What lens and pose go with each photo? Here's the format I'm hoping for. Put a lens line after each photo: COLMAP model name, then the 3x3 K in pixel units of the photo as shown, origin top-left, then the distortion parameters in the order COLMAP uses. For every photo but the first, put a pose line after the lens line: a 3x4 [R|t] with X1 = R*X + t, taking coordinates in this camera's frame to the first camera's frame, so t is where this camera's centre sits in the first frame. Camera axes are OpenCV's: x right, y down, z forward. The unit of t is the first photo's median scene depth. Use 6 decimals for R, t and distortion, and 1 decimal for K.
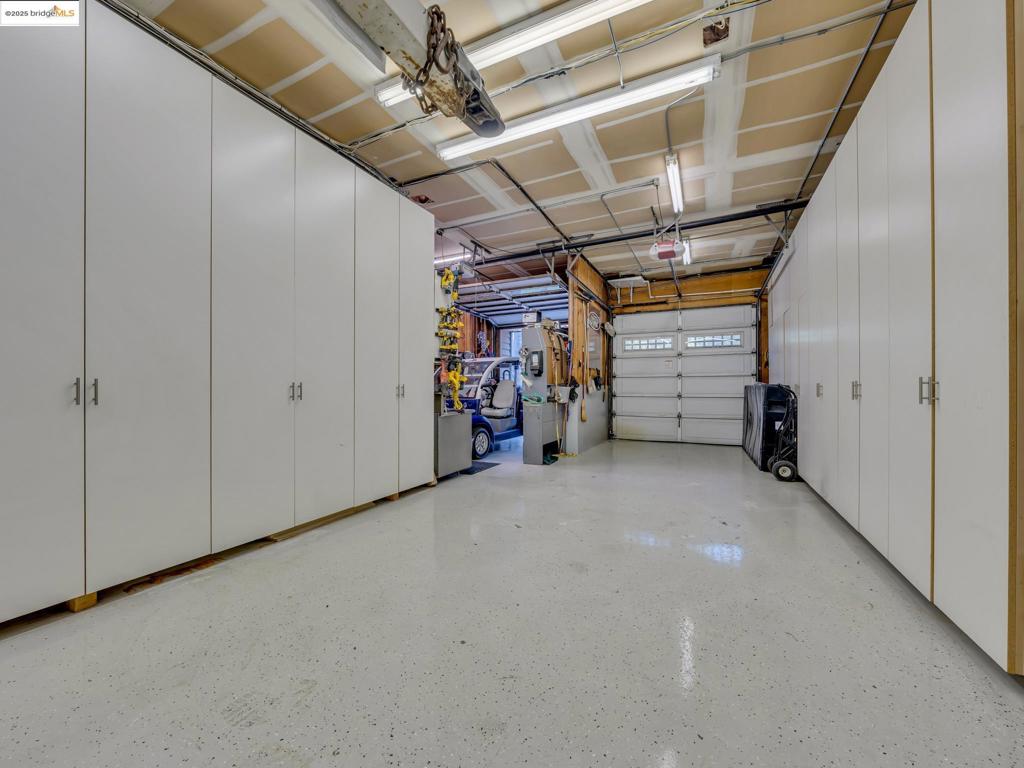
lens RADIAL K [[394.4, 0, 517.2], [0, 394.4, 389.9], [0, 0, 1]] dist [-0.000492, 0.000027]
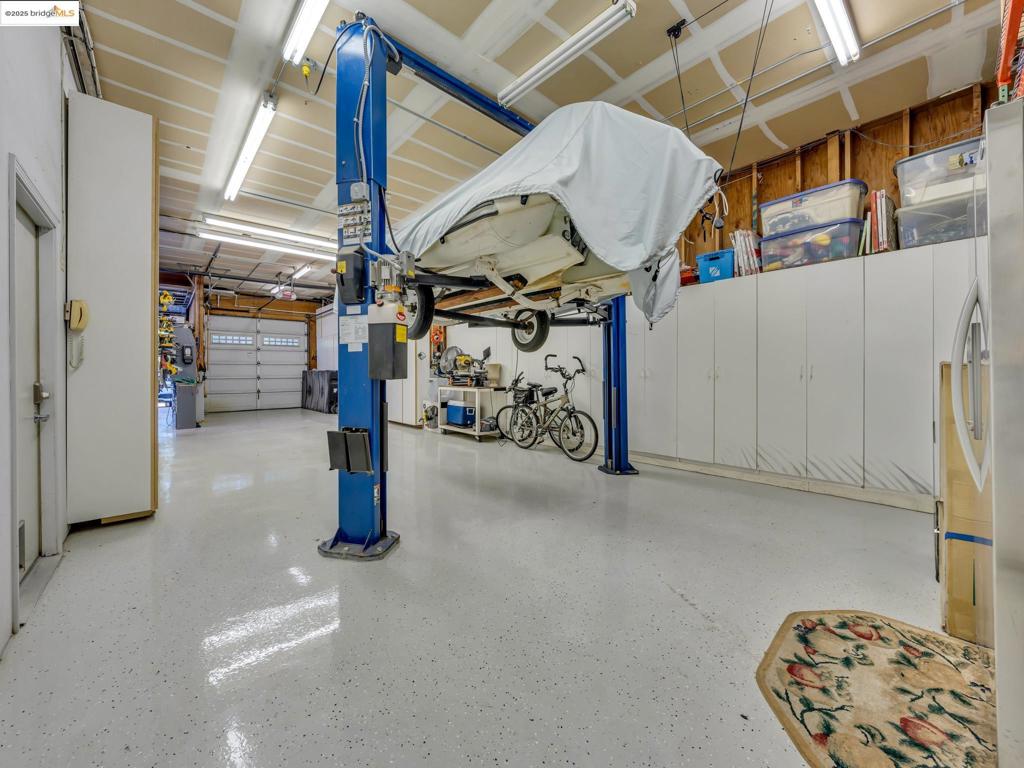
lens RADIAL K [[394.4, 0, 513.1], [0, 394.4, 374.9], [0, 0, 1]] dist [-0.000492, 0.000027]
pose [[0.368906, -0.010996, 0.929402, -0.593905], [0.005551, 0.999938, 0.009627, -0.003293], [-0.929450, 0.001607, 0.368944, -0.405512]]
